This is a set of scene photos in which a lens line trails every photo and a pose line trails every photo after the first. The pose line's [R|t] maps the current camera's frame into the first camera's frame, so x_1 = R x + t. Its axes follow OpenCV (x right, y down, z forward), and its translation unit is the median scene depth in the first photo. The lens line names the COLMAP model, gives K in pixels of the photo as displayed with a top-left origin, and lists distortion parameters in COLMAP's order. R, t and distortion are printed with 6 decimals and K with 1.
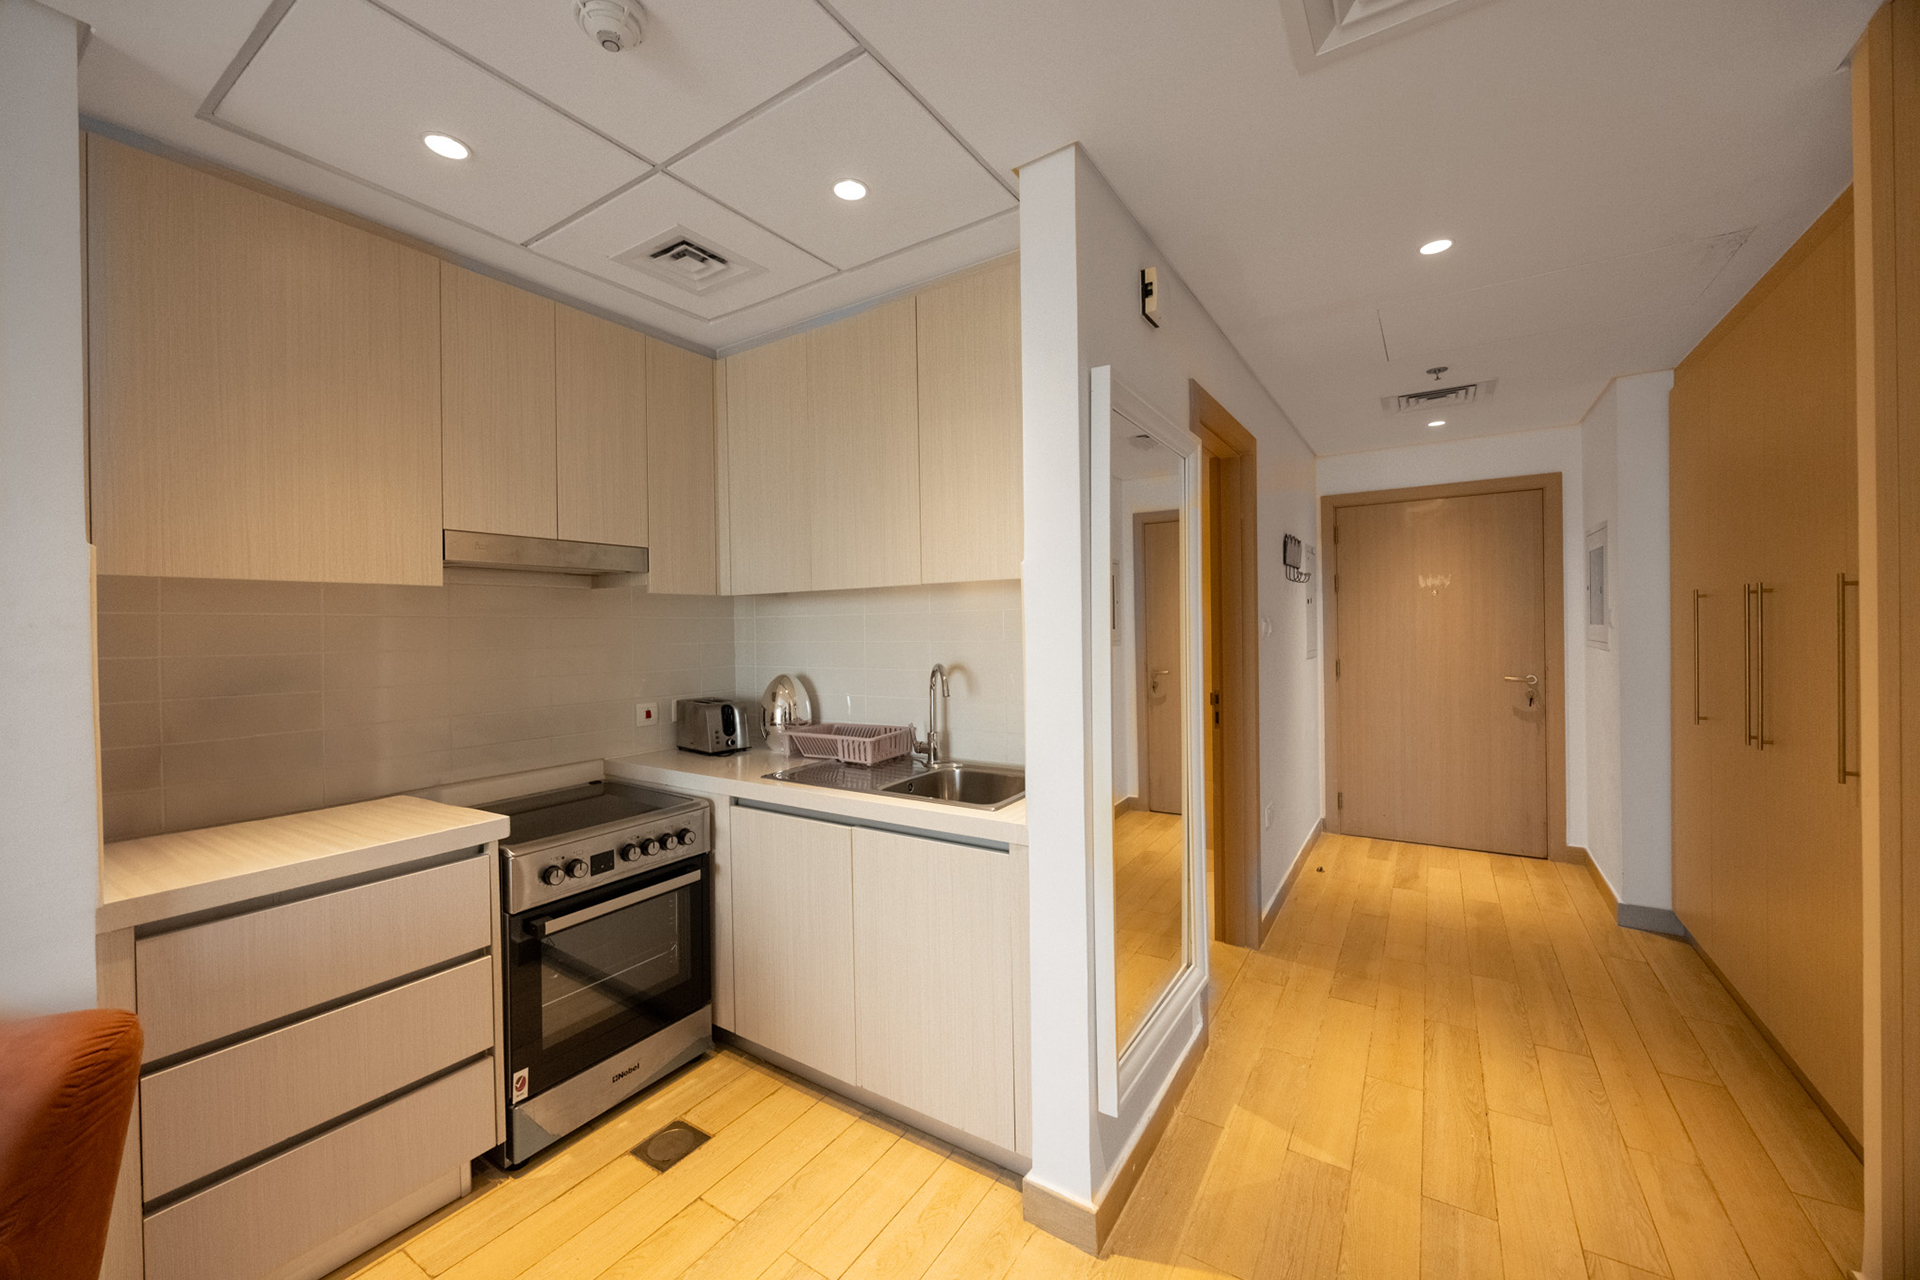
lens RADIAL K [[730.9, 0, 962.9], [0, 730.9, 630.1], [0, 0, 1]] dist [-0.001663, 0.000128]
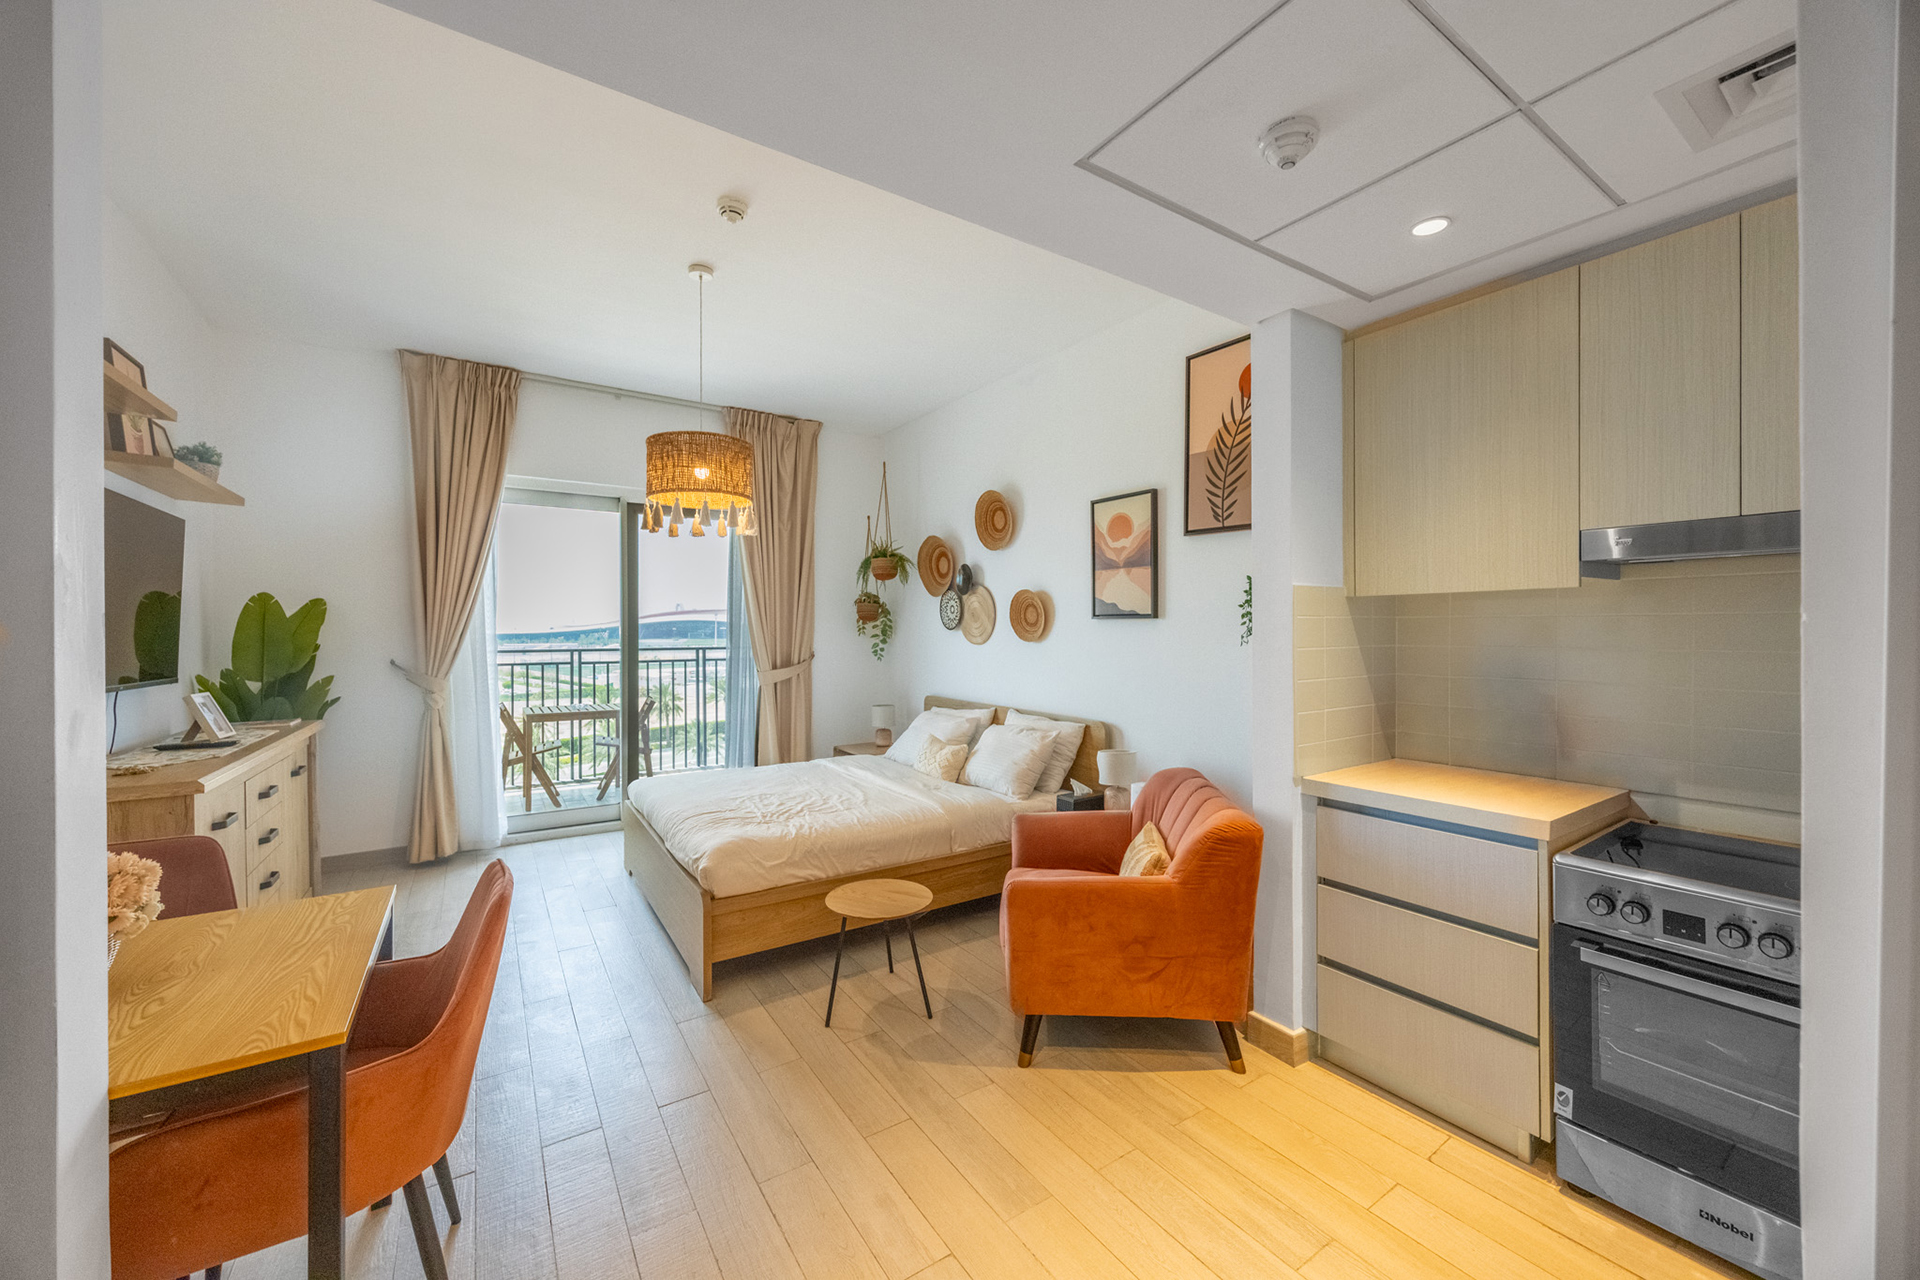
lens RADIAL K [[731.0, 0, 966.5], [0, 731.0, 636.1], [0, 0, 1]] dist [-0.003436, 0.000099]
pose [[-0.396606, 0.020603, -0.917758, 0.489323], [0.001594, 0.999762, 0.021755, -0.013358], [0.917987, 0.007165, -0.396545, 0.546068]]
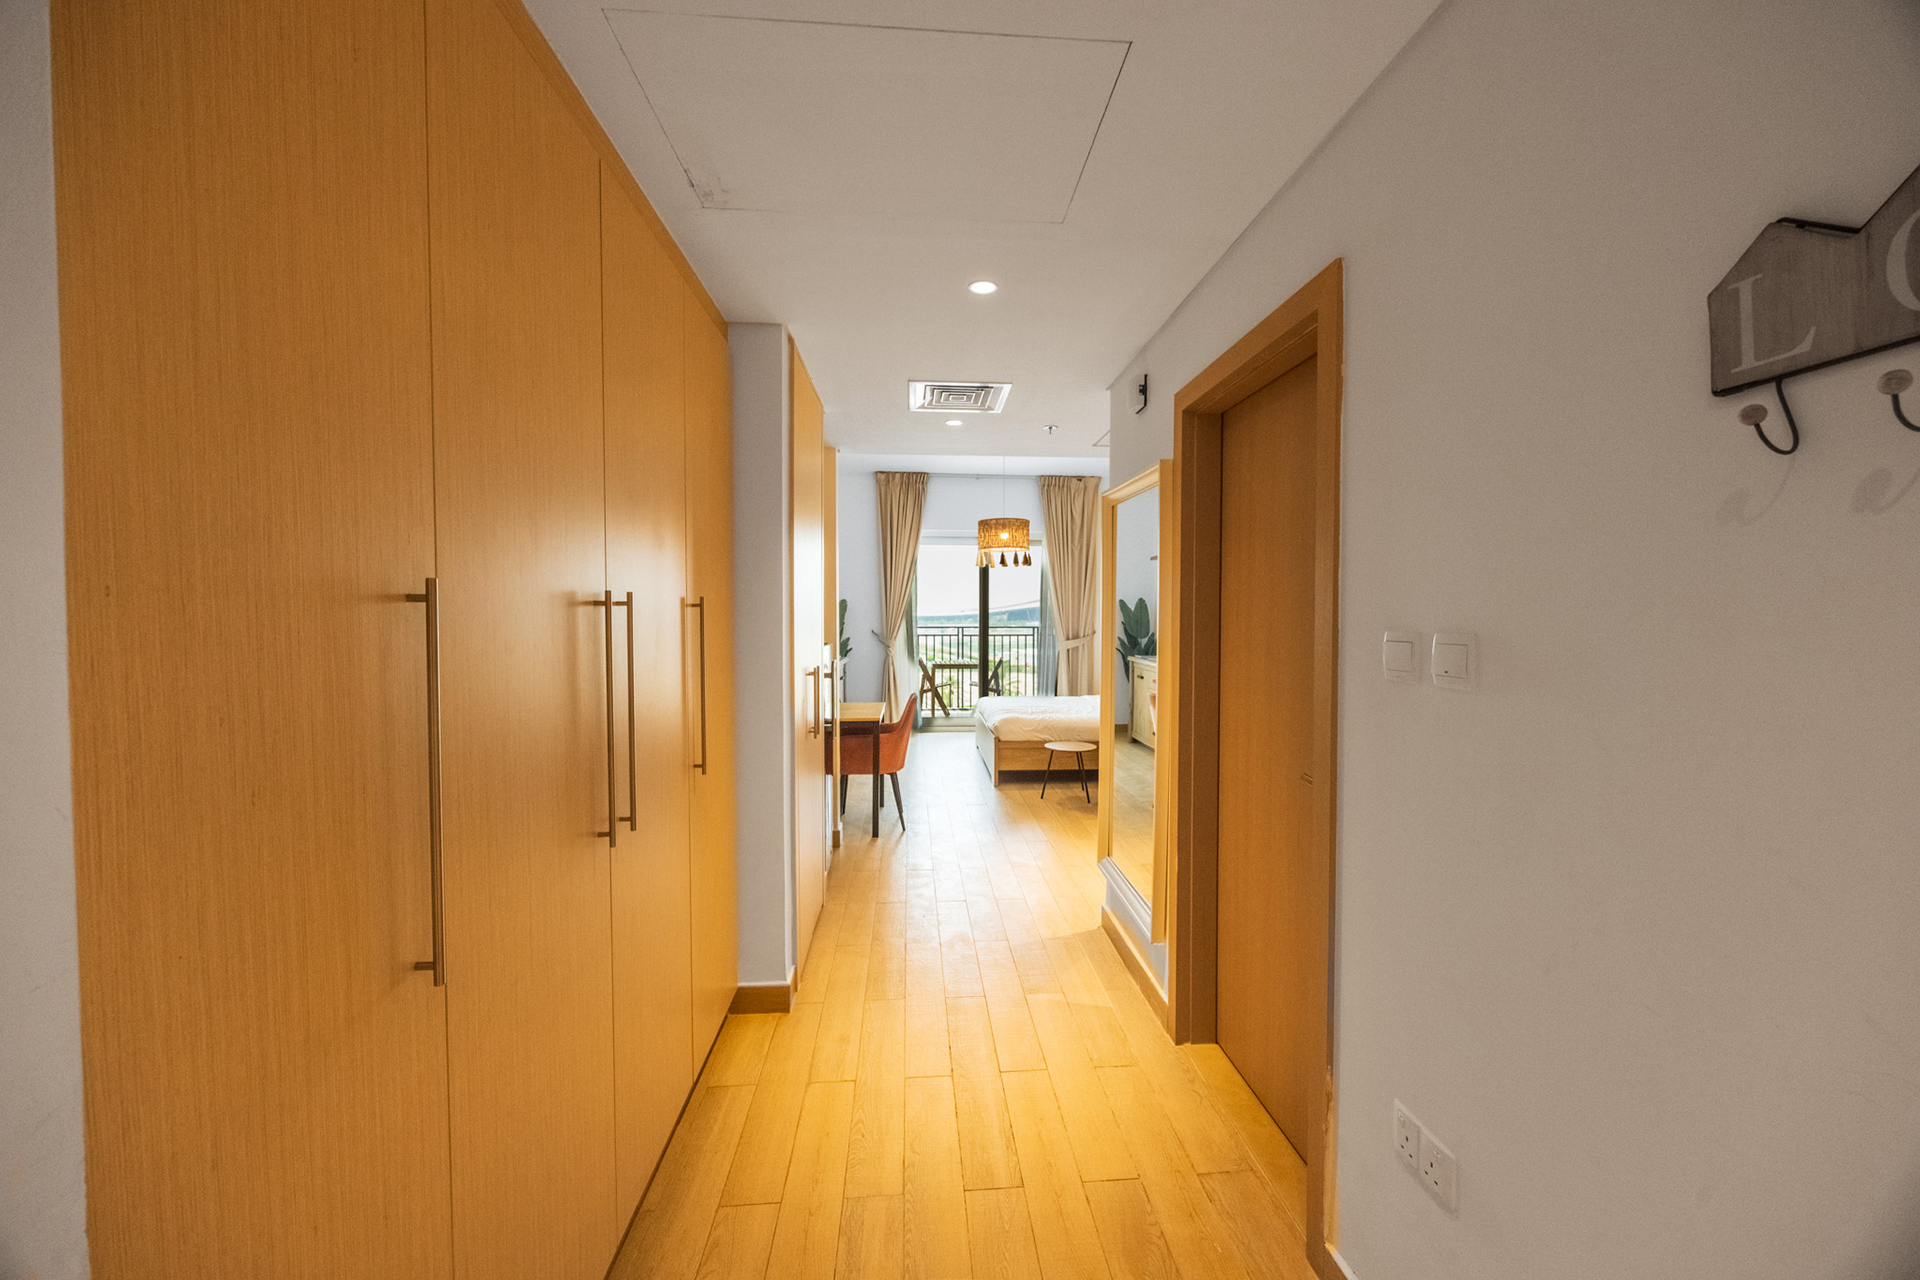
lens RADIAL K [[731.0, 0, 966.5], [0, 731.0, 636.1], [0, 0, 1]] dist [-0.003436, 0.000099]
pose [[-0.795933, 0.032635, -0.604504, 1.250458], [0.006977, 0.998974, 0.044745, -0.048013], [0.605344, 0.031396, -0.795344, 1.737050]]
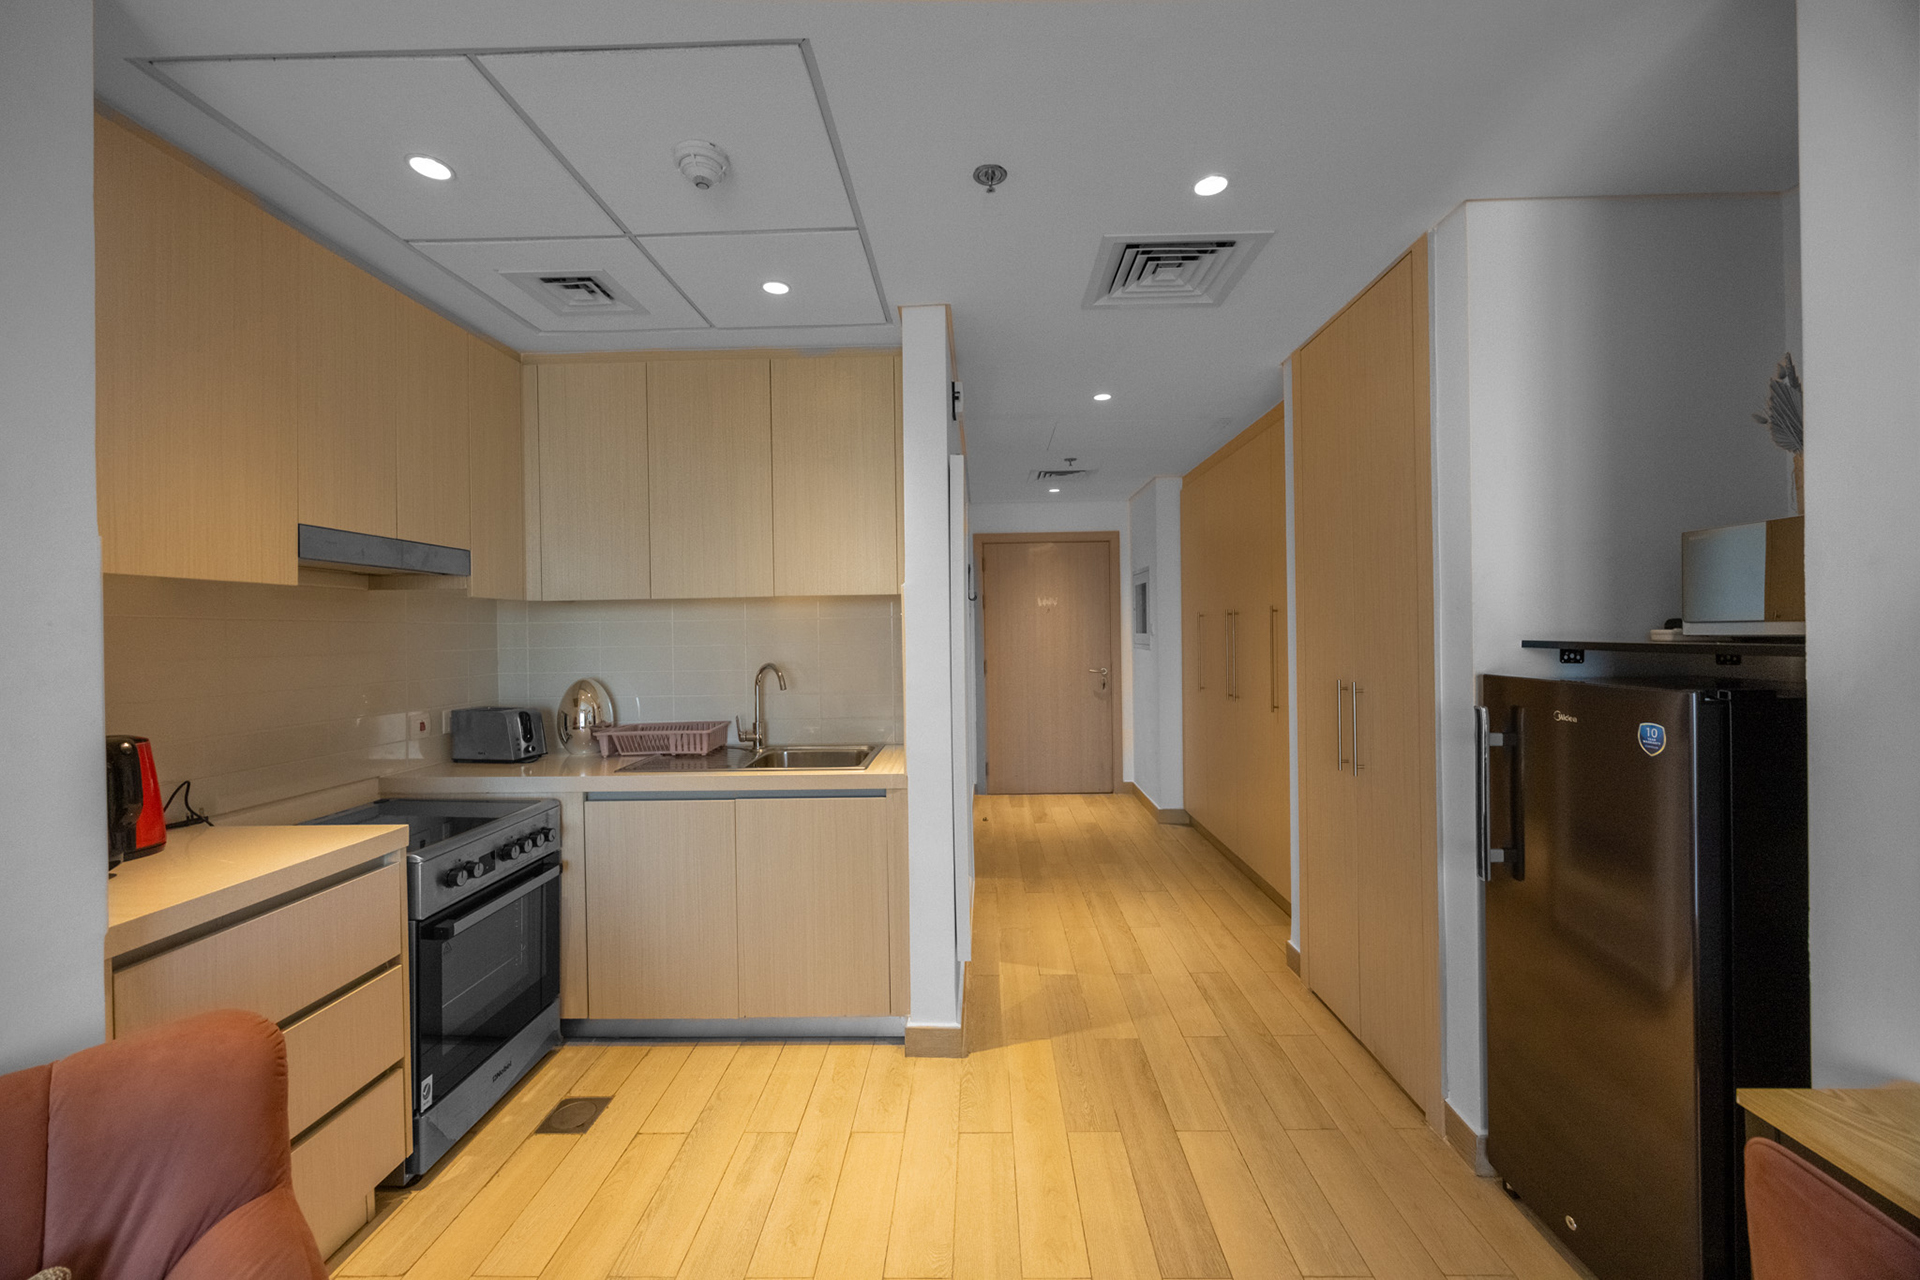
lens RADIAL K [[735.4, 0, 969.4], [0, 735.4, 631.4], [0, 0, 1]] dist [-0.000119, 0.000125]
pose [[0.849061, 0.002991, 0.528286, -0.427279], [0.004386, 0.999910, -0.012711, 0.011697], [-0.528276, 0.013110, 0.848971, -0.203740]]
